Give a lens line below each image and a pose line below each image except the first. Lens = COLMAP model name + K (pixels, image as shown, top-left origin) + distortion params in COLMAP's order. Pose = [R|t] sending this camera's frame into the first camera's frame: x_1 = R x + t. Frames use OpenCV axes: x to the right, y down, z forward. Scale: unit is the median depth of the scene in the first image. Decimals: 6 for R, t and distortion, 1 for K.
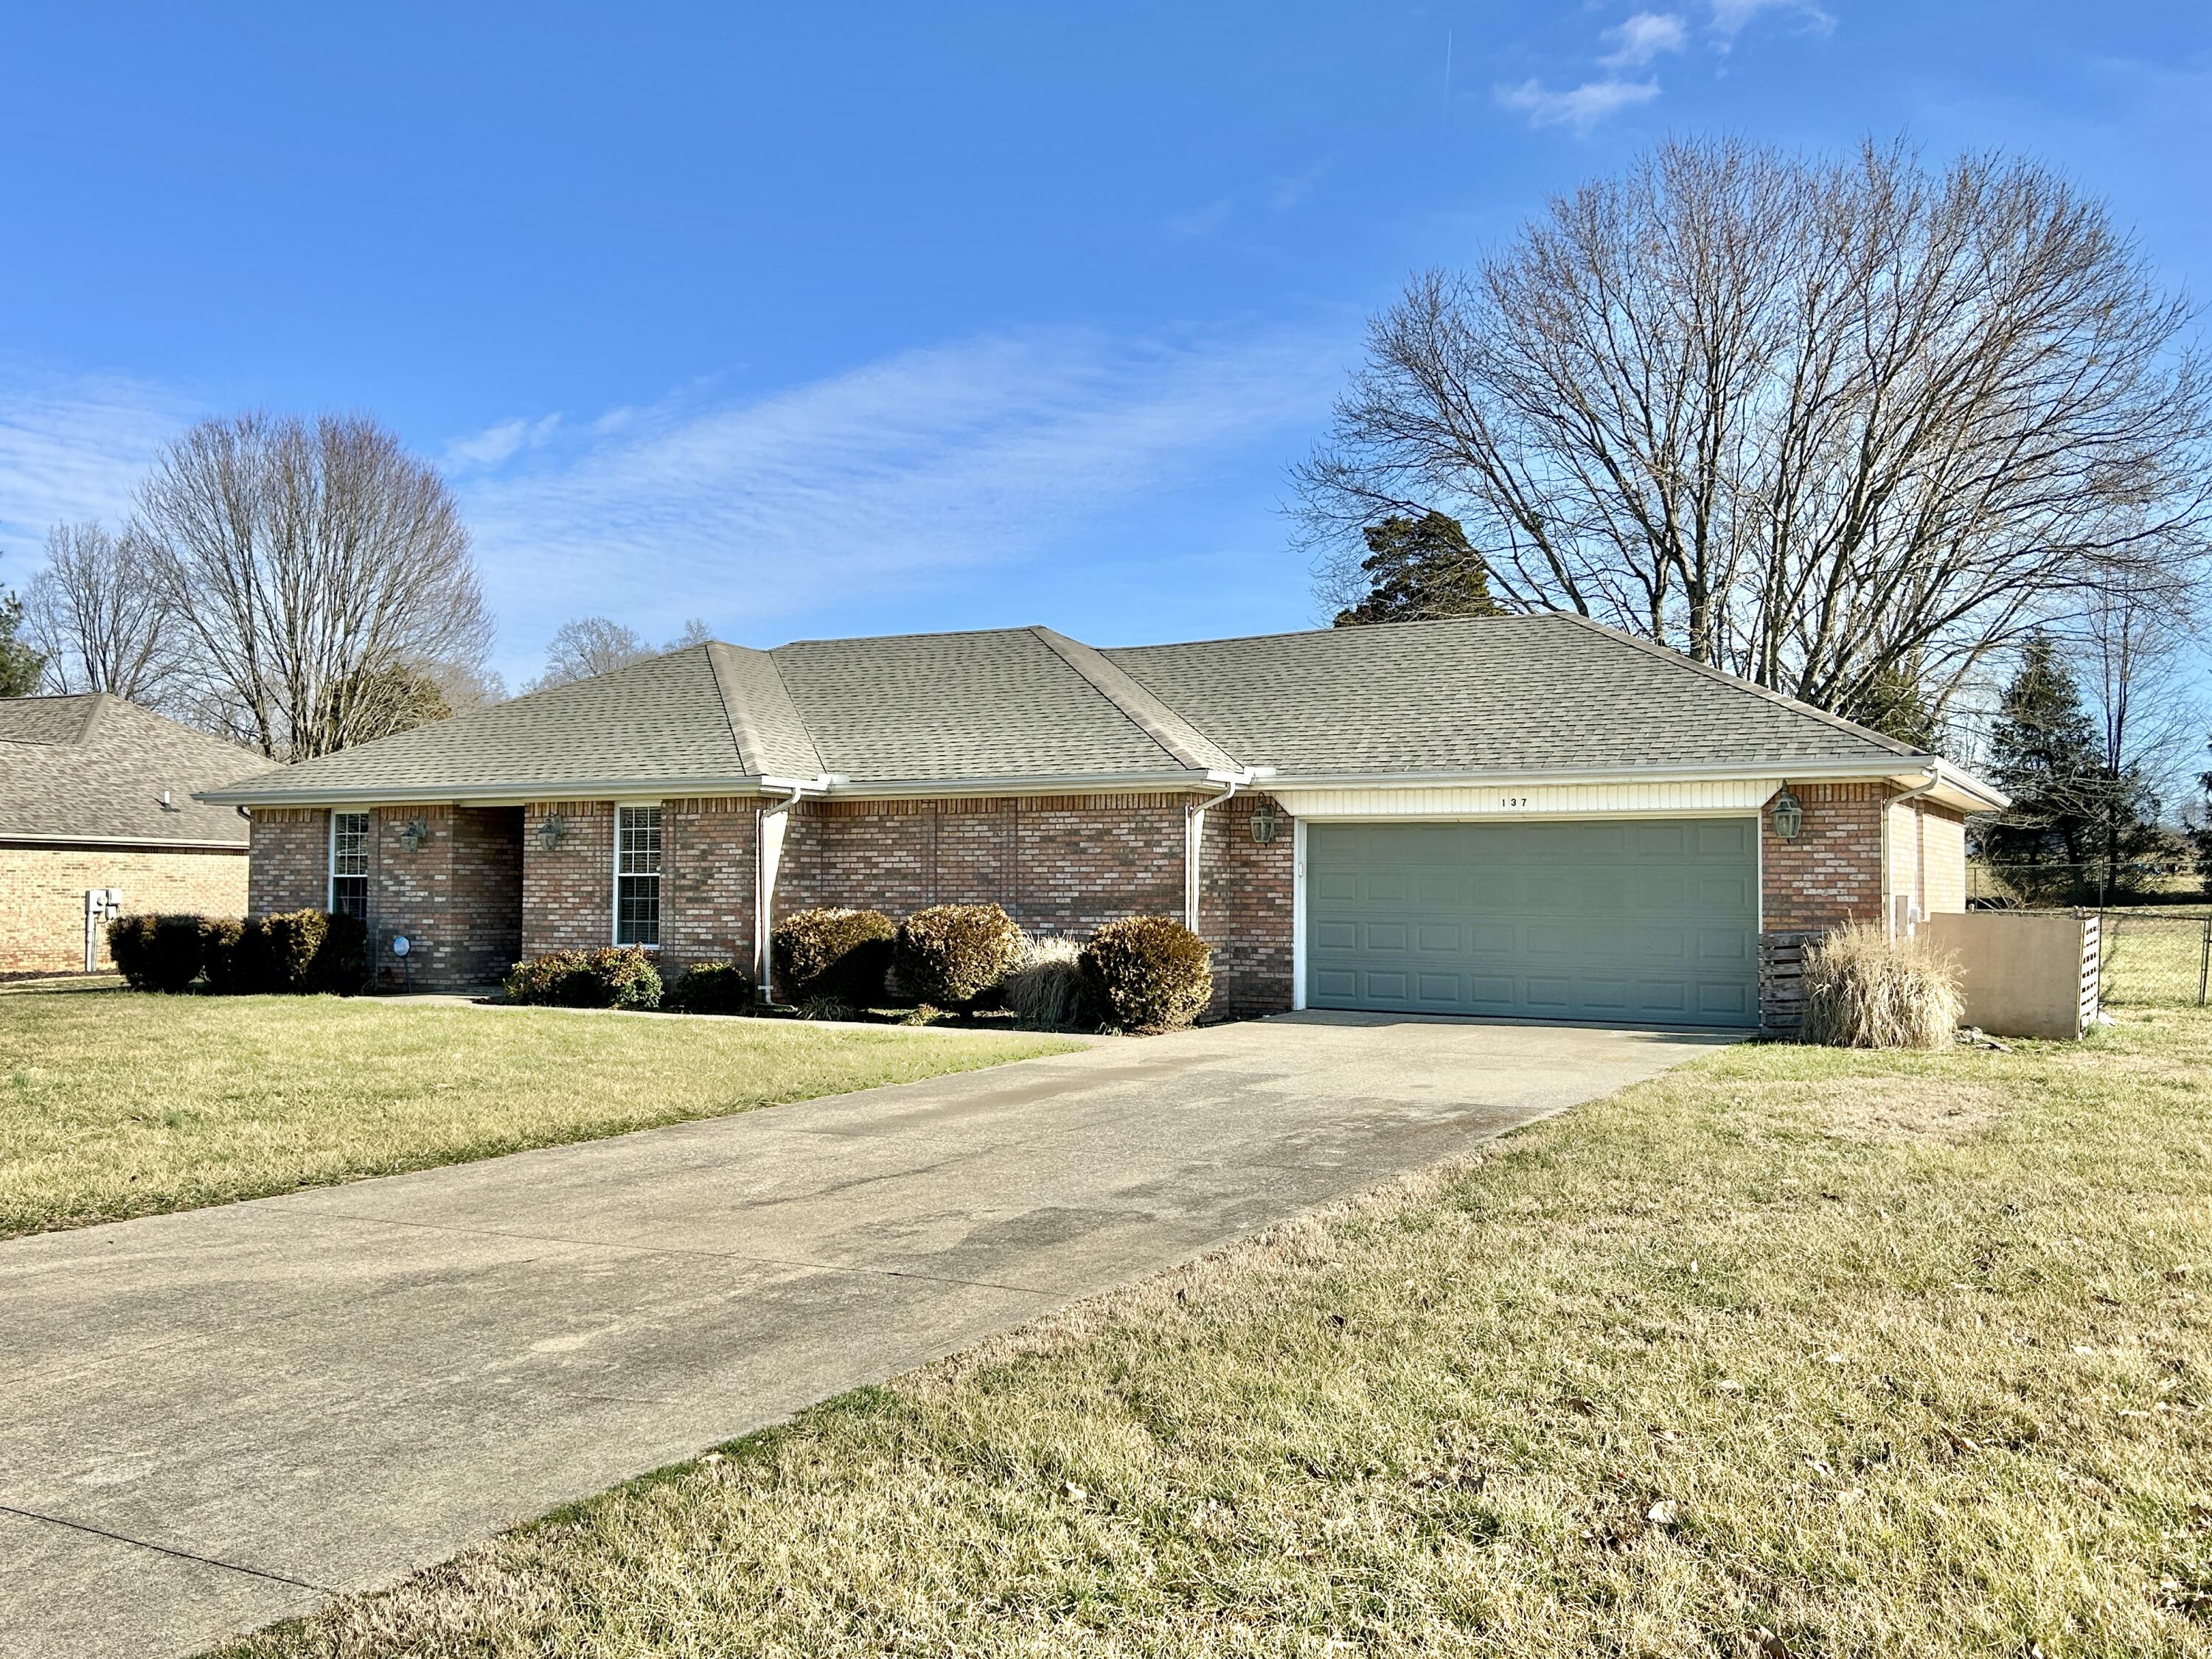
lens RADIAL K [[1931.7, 0, 1105.5], [0, 1931.7, 804.5], [0, 0, 1]] dist [0.050058, -0.007707]
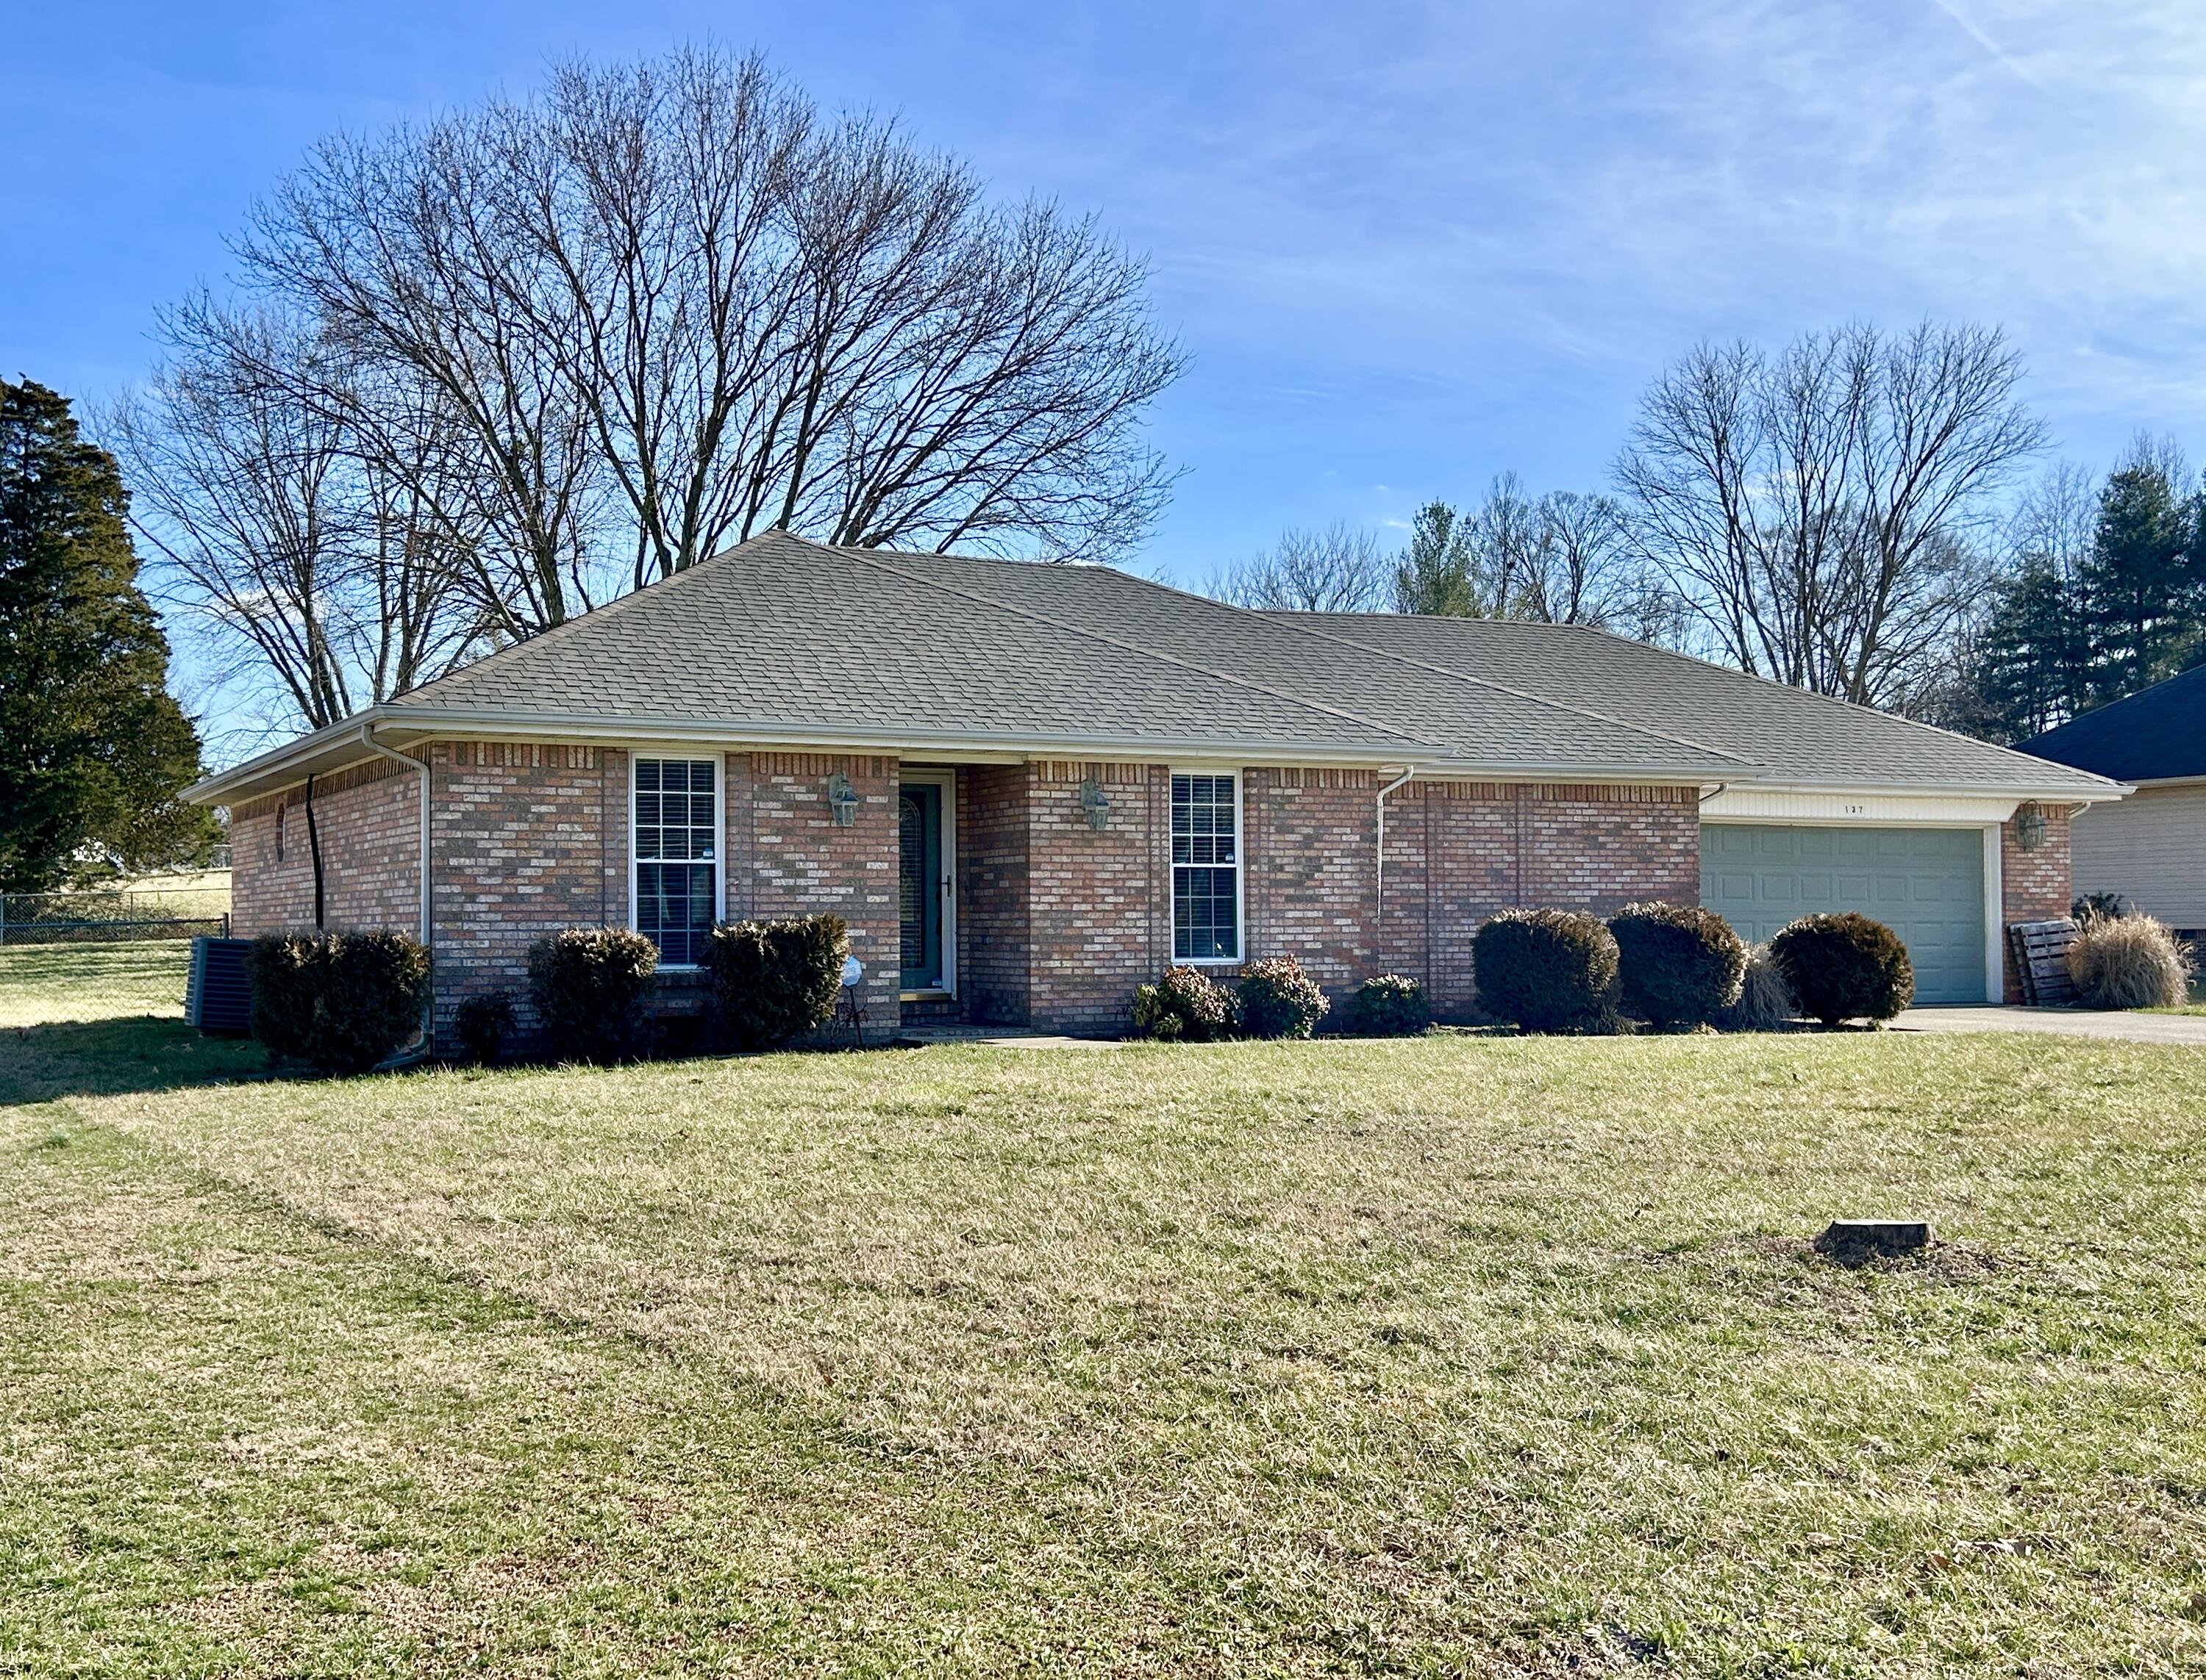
lens RADIAL K [[2388.2, 0, 1050.7], [0, 2388.2, 923.6], [0, 0, 1]] dist [0.169273, -0.617412]
pose [[0.571491, -0.006115, 0.820586, -1.040445], [-0.032019, 0.999045, 0.029744, 0.033281], [-0.819984, -0.043273, 0.570749, 0.522425]]
